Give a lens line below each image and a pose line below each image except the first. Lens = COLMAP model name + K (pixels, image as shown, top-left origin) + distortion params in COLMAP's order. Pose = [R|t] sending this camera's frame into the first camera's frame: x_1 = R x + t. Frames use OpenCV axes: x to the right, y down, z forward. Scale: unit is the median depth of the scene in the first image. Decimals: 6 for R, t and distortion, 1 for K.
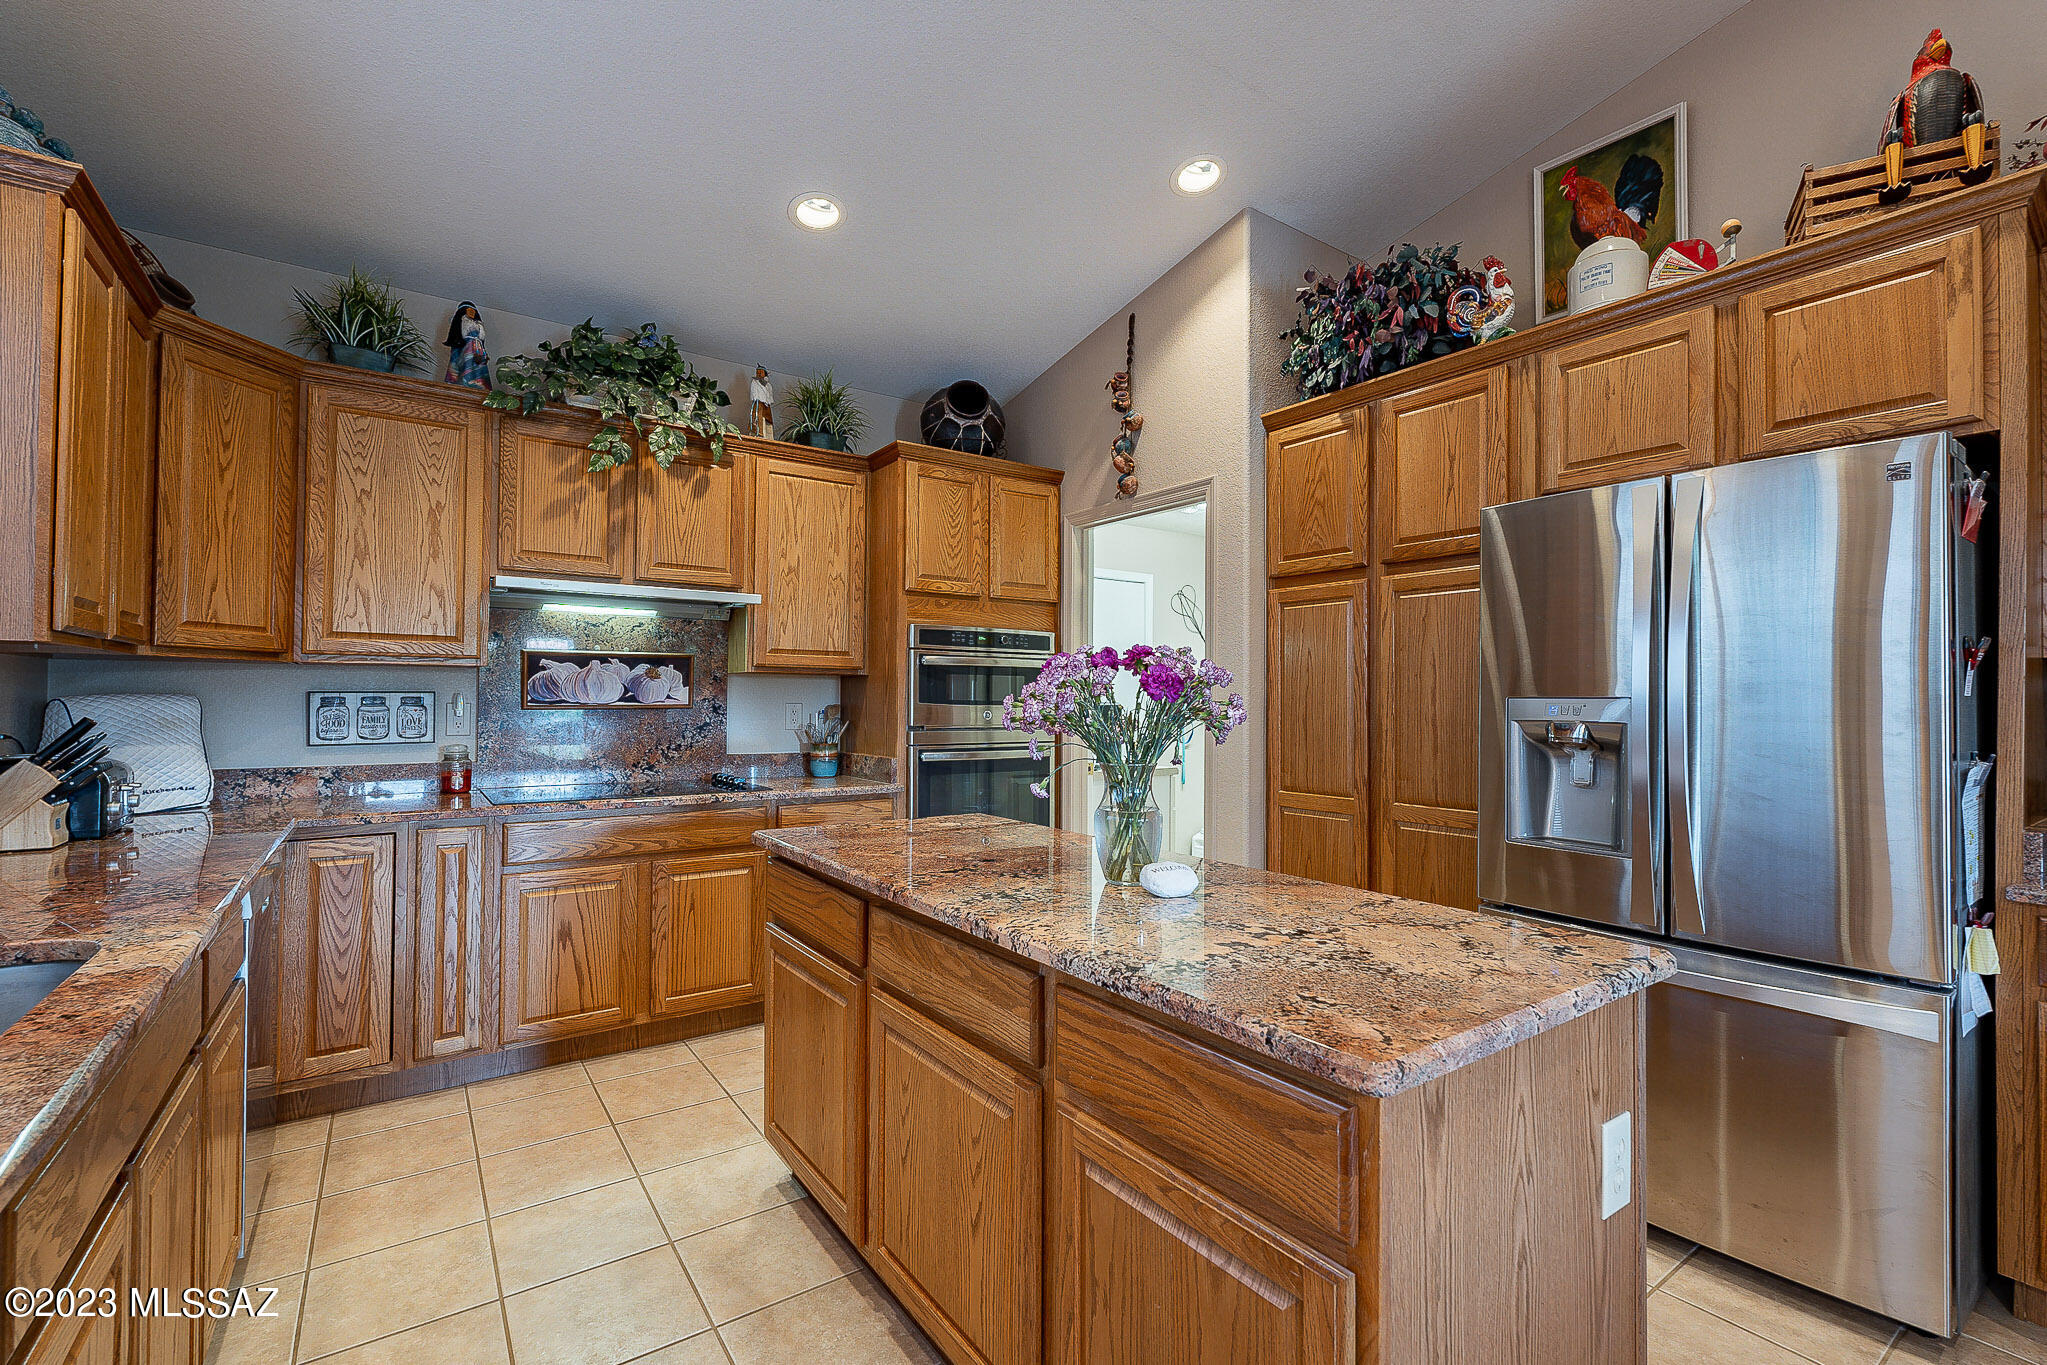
lens RADIAL K [[898.9, 0, 1023.2], [0, 898.9, 682.0], [0, 0, 1]] dist [-0.004614, 0.000859]
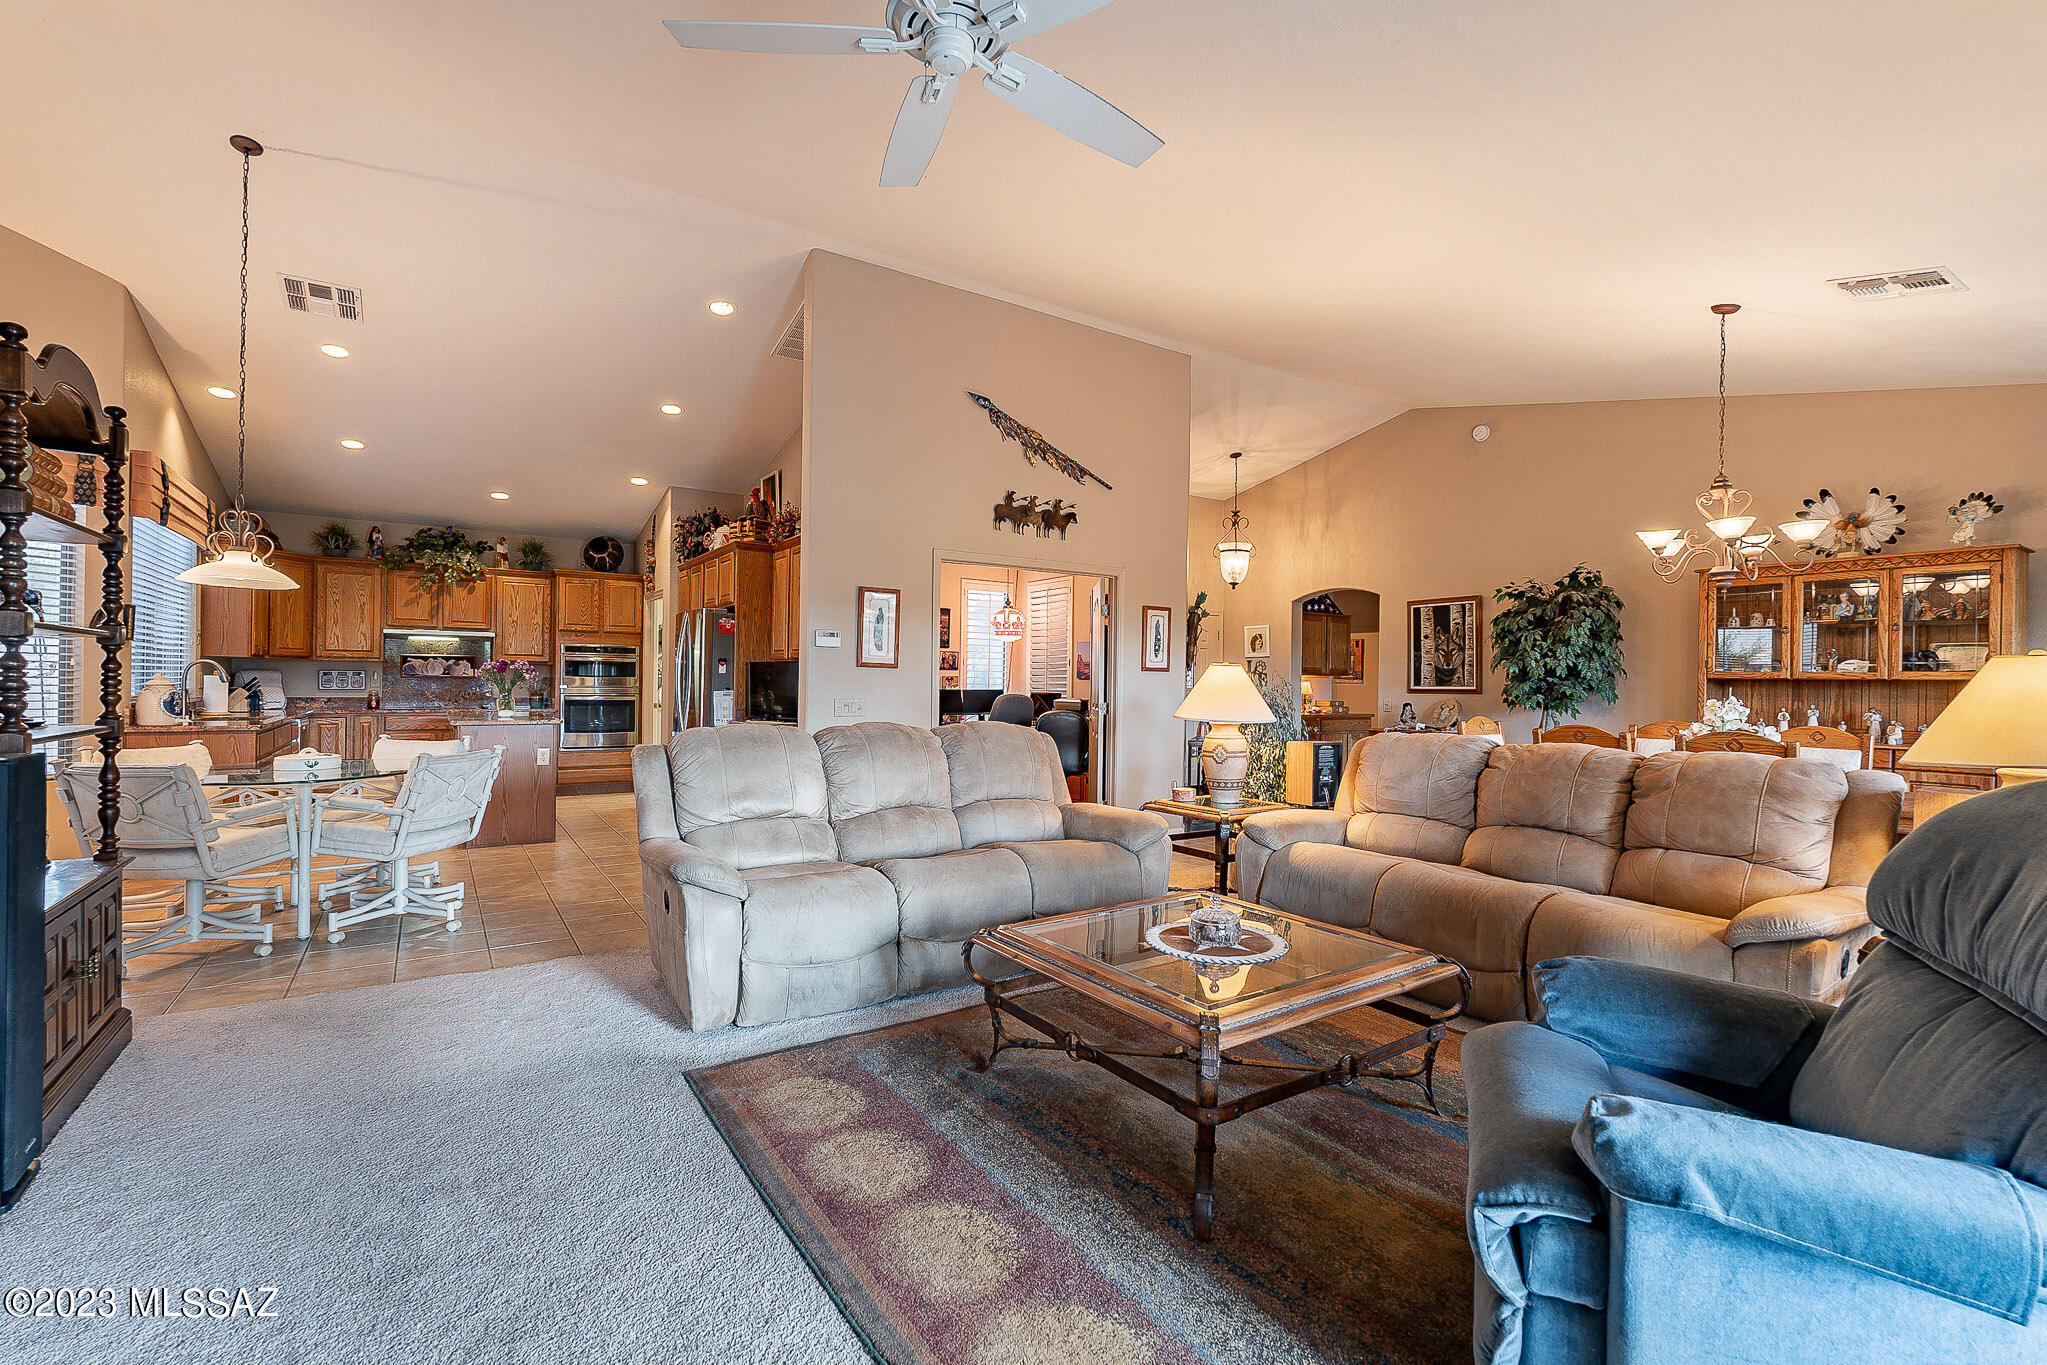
lens RADIAL K [[898.9, 0, 1025.9], [0, 898.9, 684.8], [0, 0, 1]] dist [-0.004614, 0.000859]
pose [[0.999672, 0.006764, -0.024717, 1.274360], [-0.006265, 0.999776, 0.020197, -0.011400], [0.024848, -0.020036, 0.999490, -1.502552]]
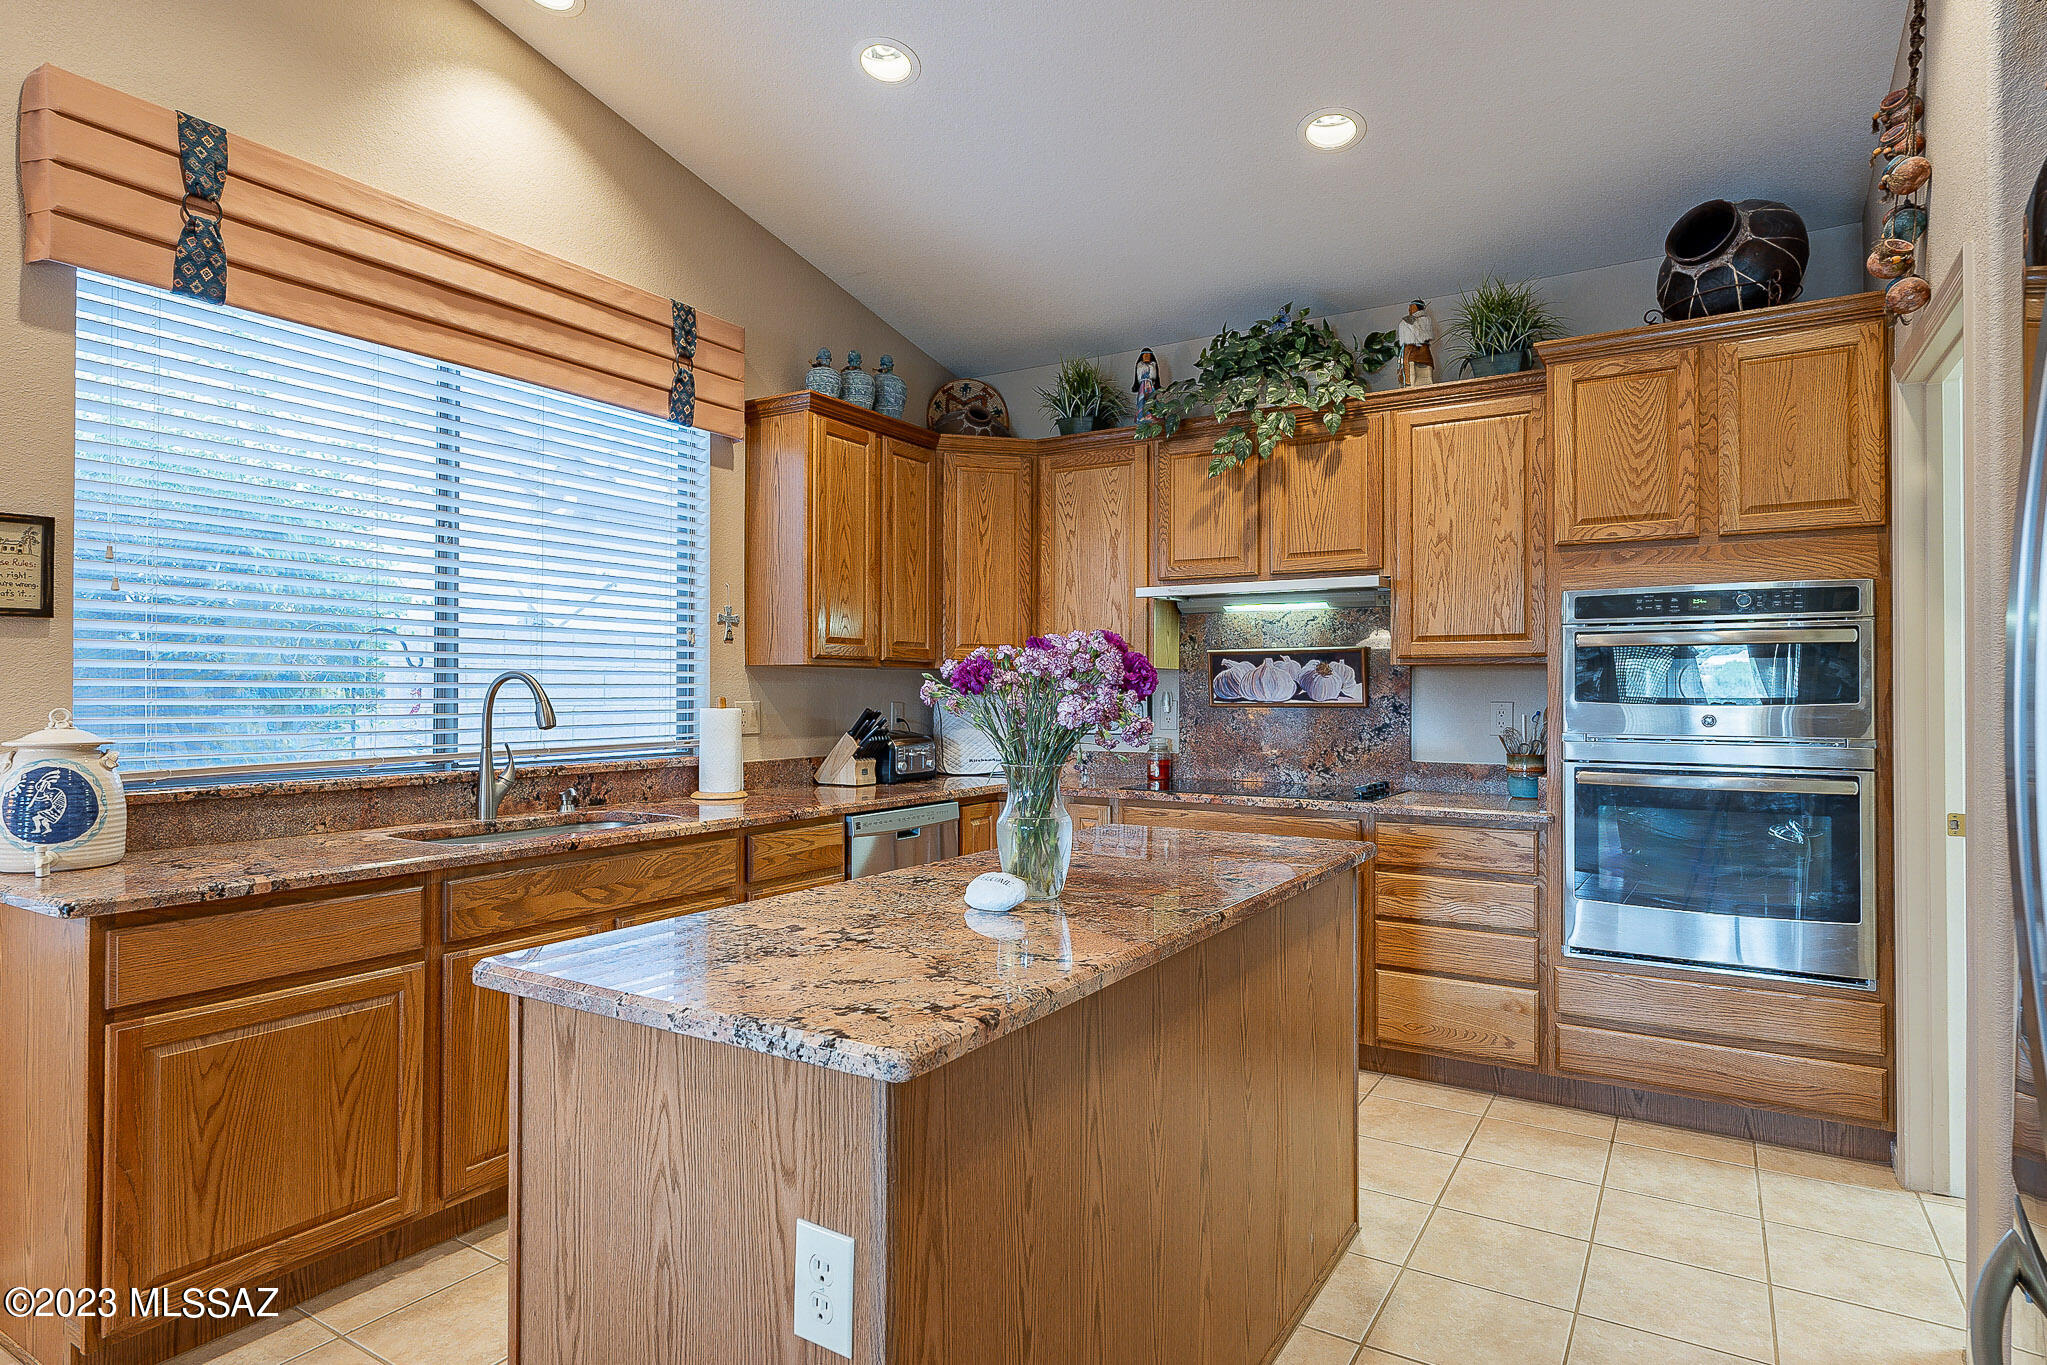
lens RADIAL K [[1109.7, 0, 1019.8], [0, 1109.7, 683.8], [0, 0, 1]] dist [-0.005872, -0.001144]
pose [[0.393278, -0.014046, -0.919312, 0.547483], [0.017935, 0.999810, -0.007603, 0.008746], [0.919245, -0.013497, 0.393455, 0.265744]]
